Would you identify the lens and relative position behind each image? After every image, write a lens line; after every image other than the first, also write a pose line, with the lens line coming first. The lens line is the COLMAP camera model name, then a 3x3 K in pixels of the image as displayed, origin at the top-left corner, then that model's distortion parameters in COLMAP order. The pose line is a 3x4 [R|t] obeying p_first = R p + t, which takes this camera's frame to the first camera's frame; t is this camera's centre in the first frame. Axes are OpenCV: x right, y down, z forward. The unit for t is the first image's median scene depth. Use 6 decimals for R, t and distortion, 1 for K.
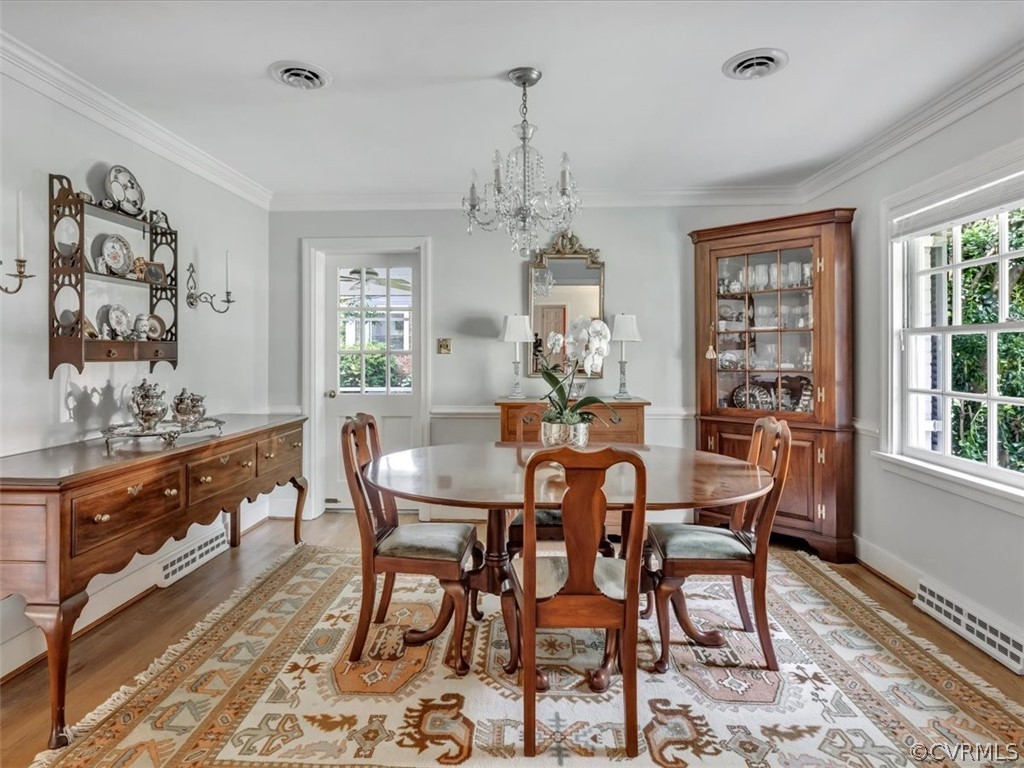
lens RADIAL K [[566.6, 0, 511.7], [0, 566.6, 352.4], [0, 0, 1]] dist [-0.001342, 0.000292]
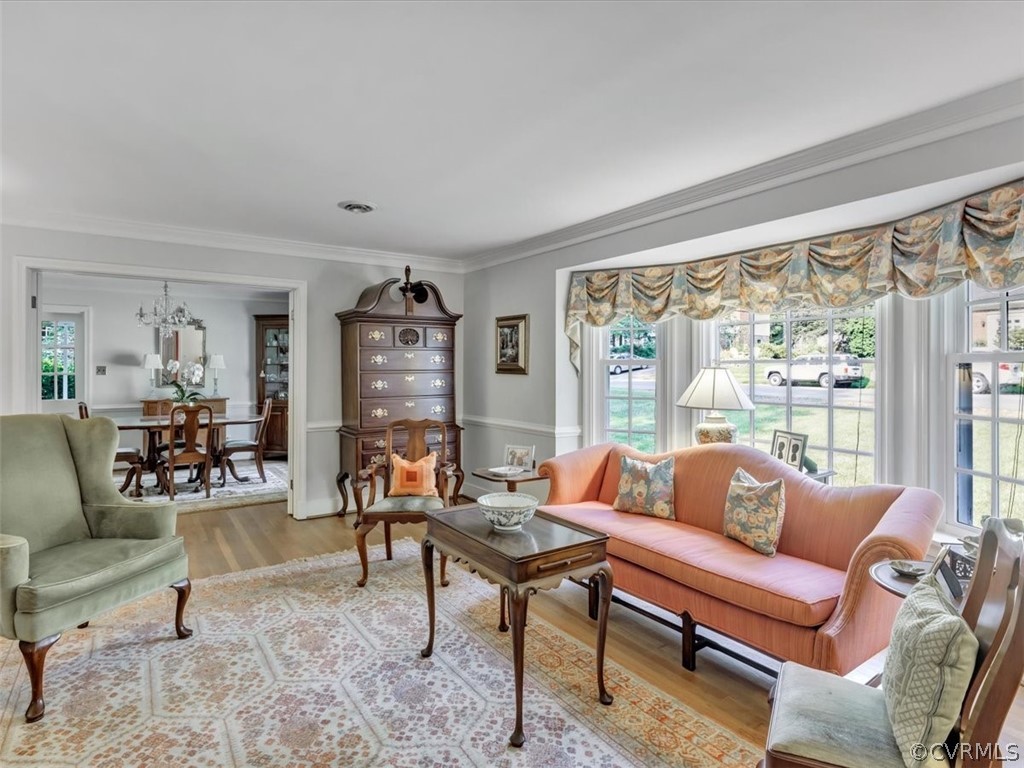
lens RADIAL K [[555.6, 0, 508.4], [0, 555.6, 371.2], [0, 0, 1]] dist [-0.003463, 0.001005]
pose [[0.803820, -0.001130, 0.594871, -0.133858], [-0.001380, 0.999992, 0.003765, -0.017879], [-0.594871, -0.003847, 0.803812, -1.151124]]
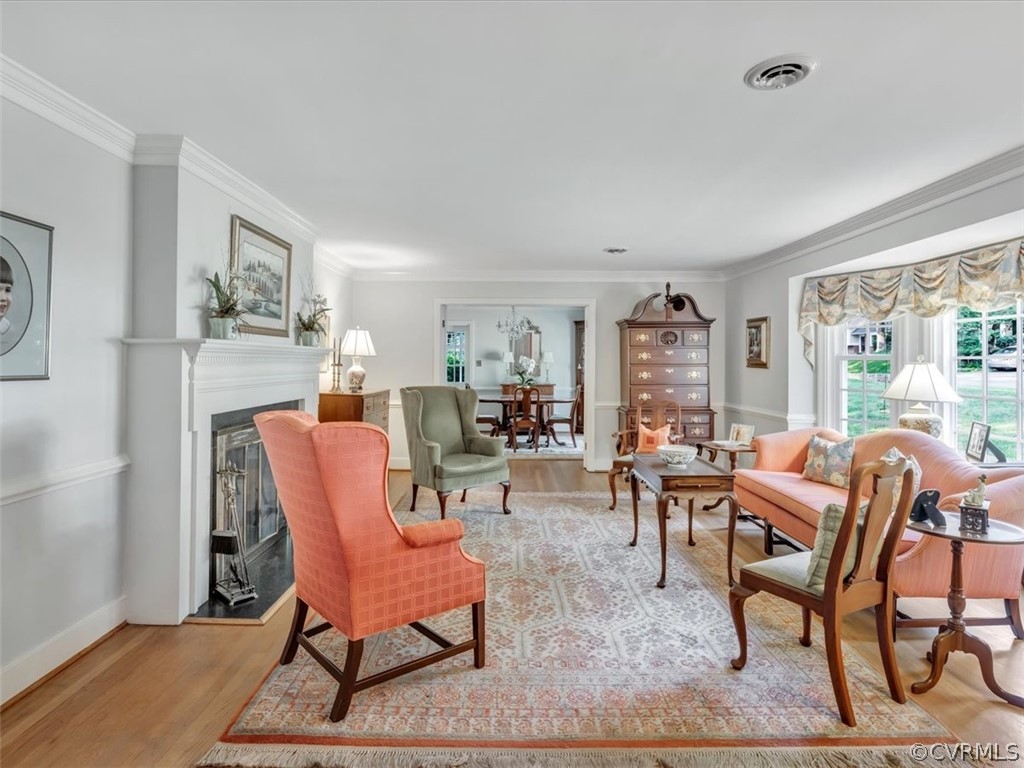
lens RADIAL K [[555.6, 0, 508.4], [0, 555.6, 371.2], [0, 0, 1]] dist [-0.003463, 0.001005]
pose [[0.999065, 0.003061, 0.043134, -0.098917], [-0.003798, 0.999848, 0.017011, -0.020288], [-0.043076, -0.017159, 0.998924, -1.581027]]
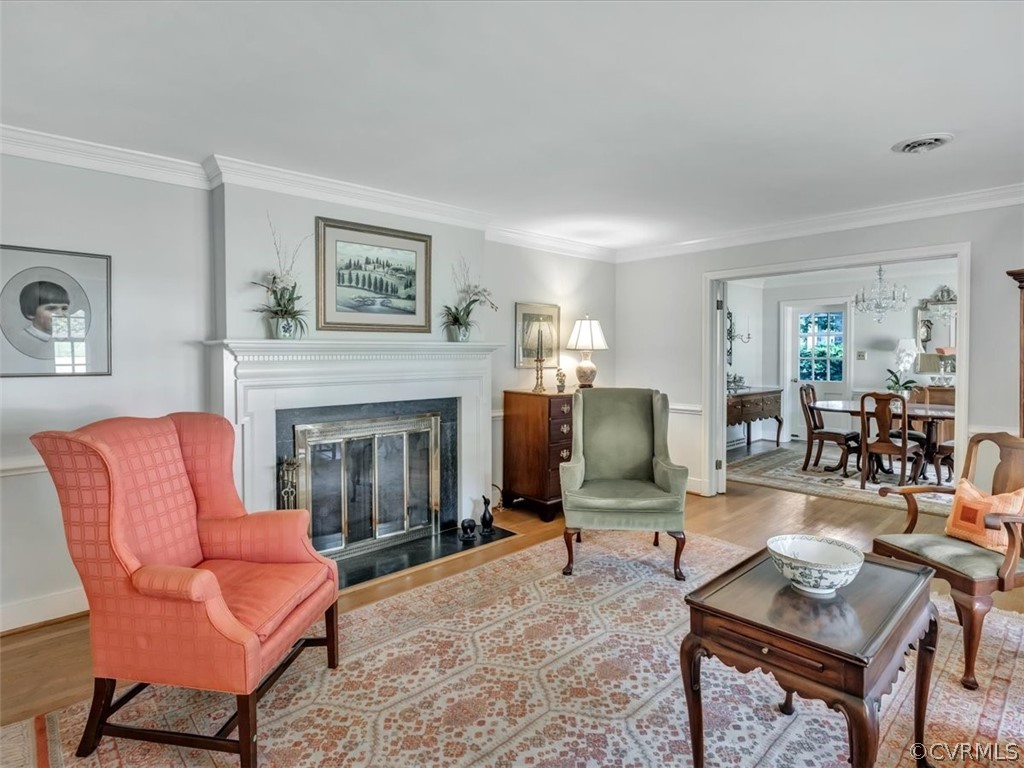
lens RADIAL K [[555.6, 0, 508.4], [0, 555.6, 371.2], [0, 0, 1]] dist [-0.003463, 0.001005]
pose [[0.710342, 0.015999, -0.703675, 0.348219], [0.007537, 0.999511, 0.030334, -0.025006], [0.703816, -0.026851, 0.709874, -1.126435]]
